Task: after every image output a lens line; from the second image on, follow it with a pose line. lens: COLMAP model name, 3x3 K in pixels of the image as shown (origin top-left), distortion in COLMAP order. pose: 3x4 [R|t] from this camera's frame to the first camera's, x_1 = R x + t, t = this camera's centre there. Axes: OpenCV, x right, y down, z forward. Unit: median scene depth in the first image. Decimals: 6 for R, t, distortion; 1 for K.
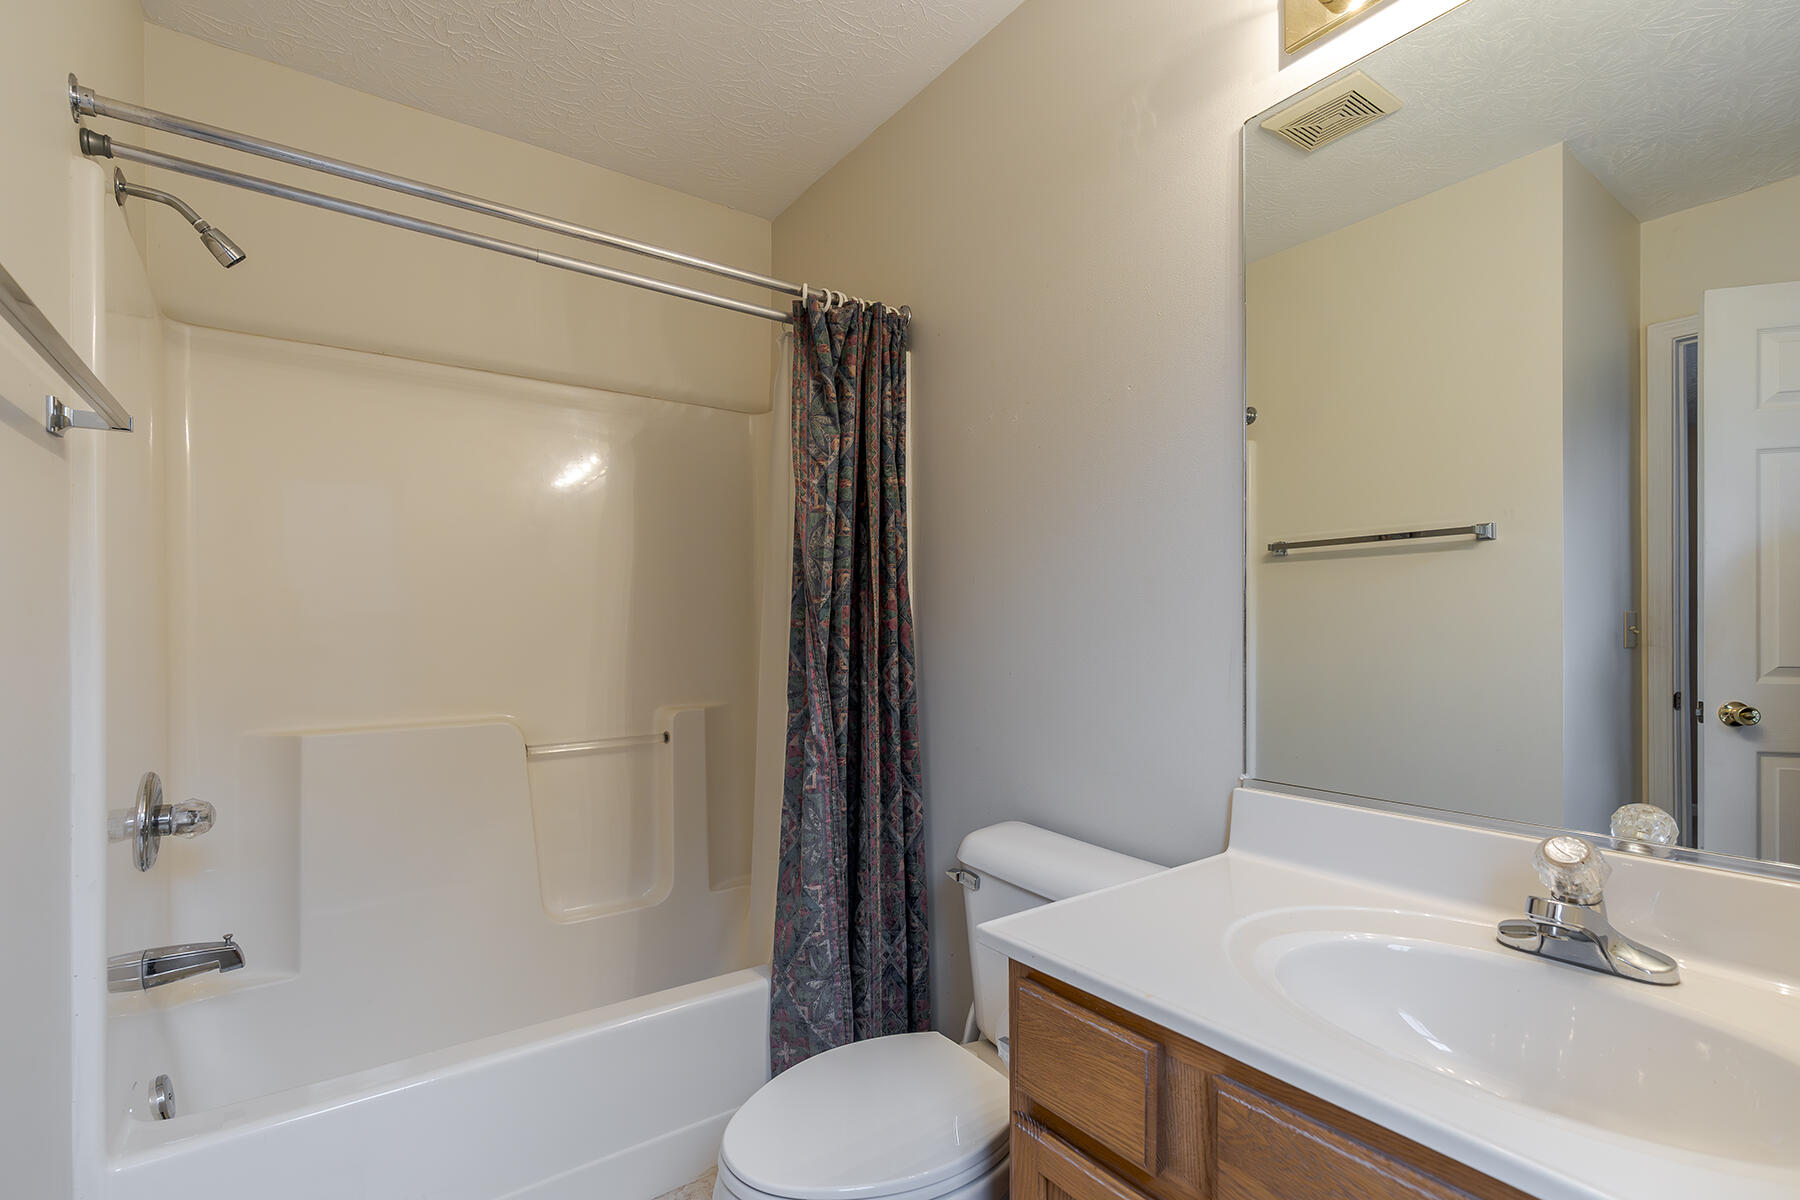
lens RADIAL K [[809.1, 0, 896.9], [0, 809.1, 599.3], [0, 0, 1]] dist [-0.009284, 0.000298]
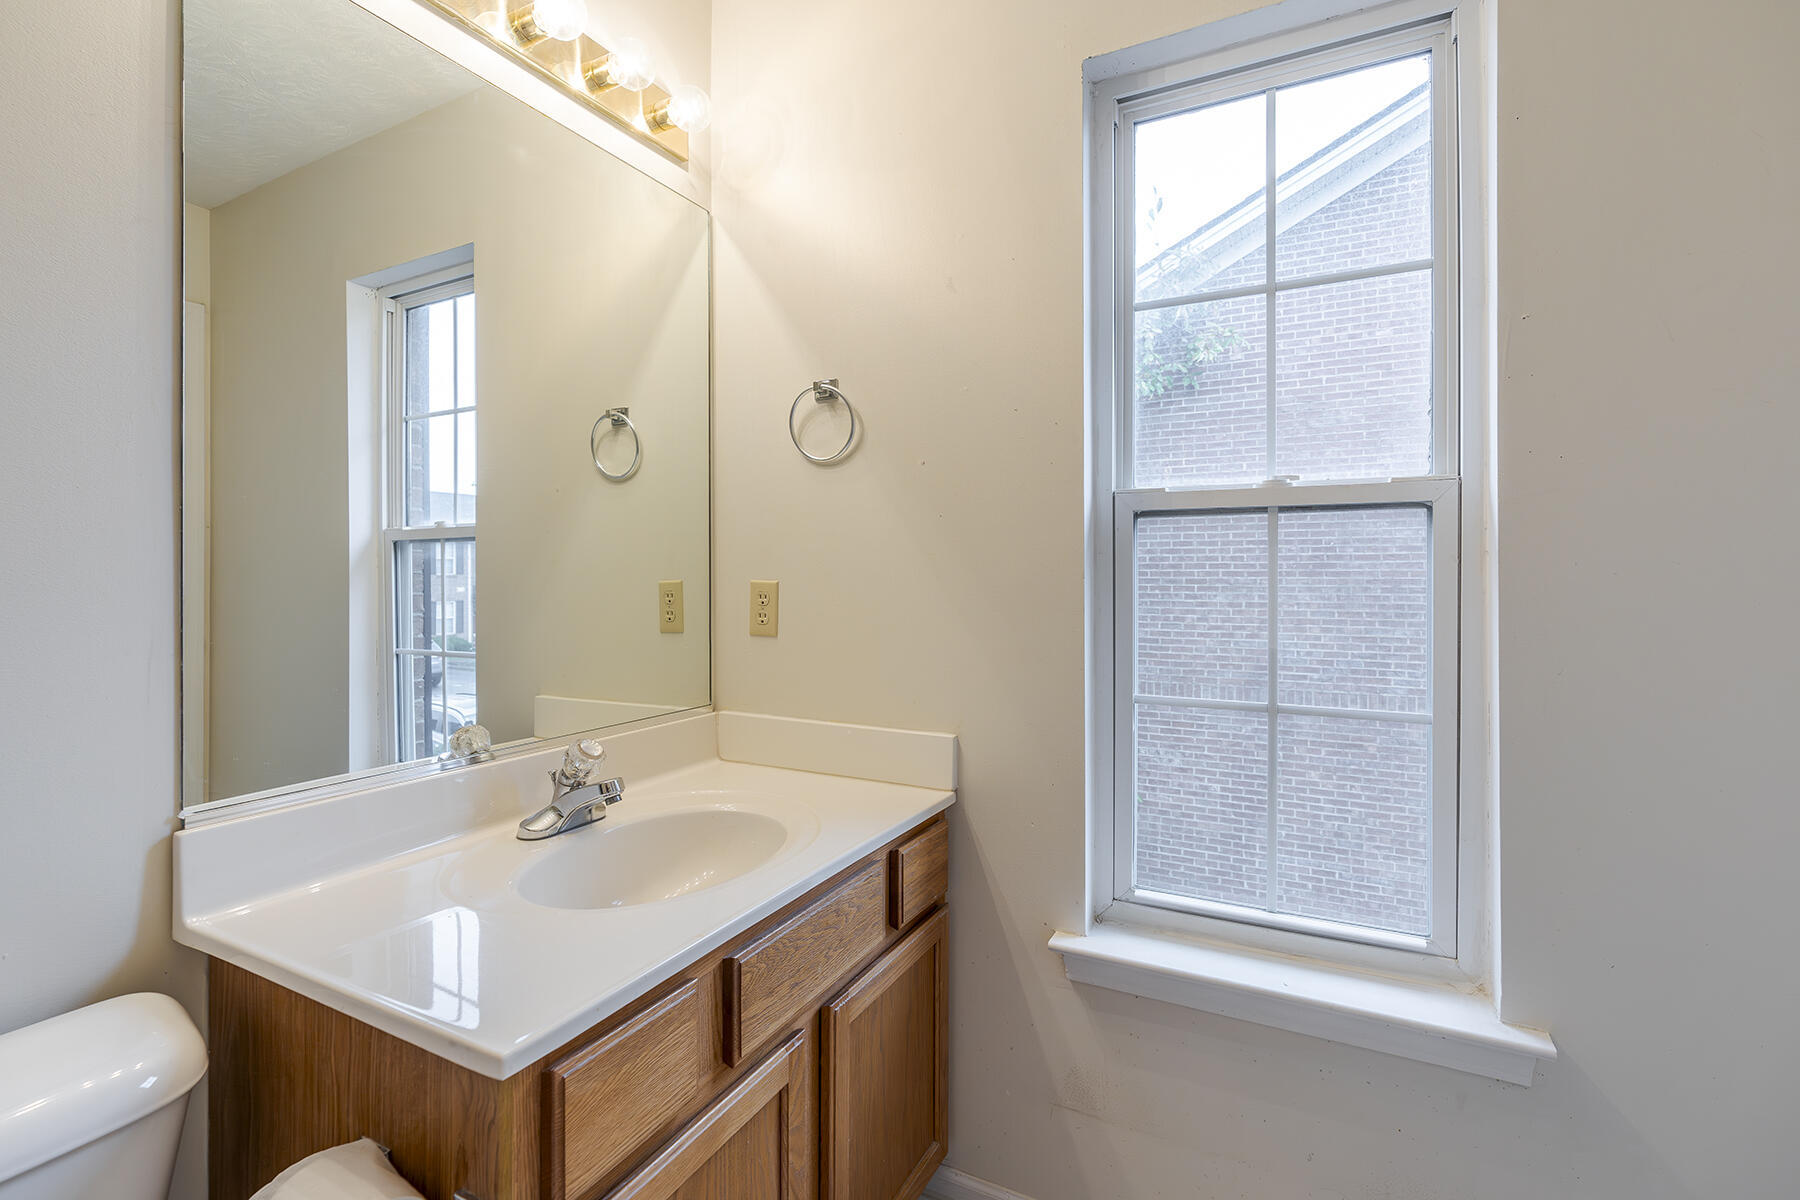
lens RADIAL K [[809.1, 0, 896.9], [0, 809.1, 599.3], [0, 0, 1]] dist [-0.009284, 0.000298]
pose [[-0.450305, -0.004486, 0.892864, -0.692495], [-0.021686, 0.999747, -0.005914, 0.036676], [-0.892612, -0.022026, -0.450288, 1.128809]]
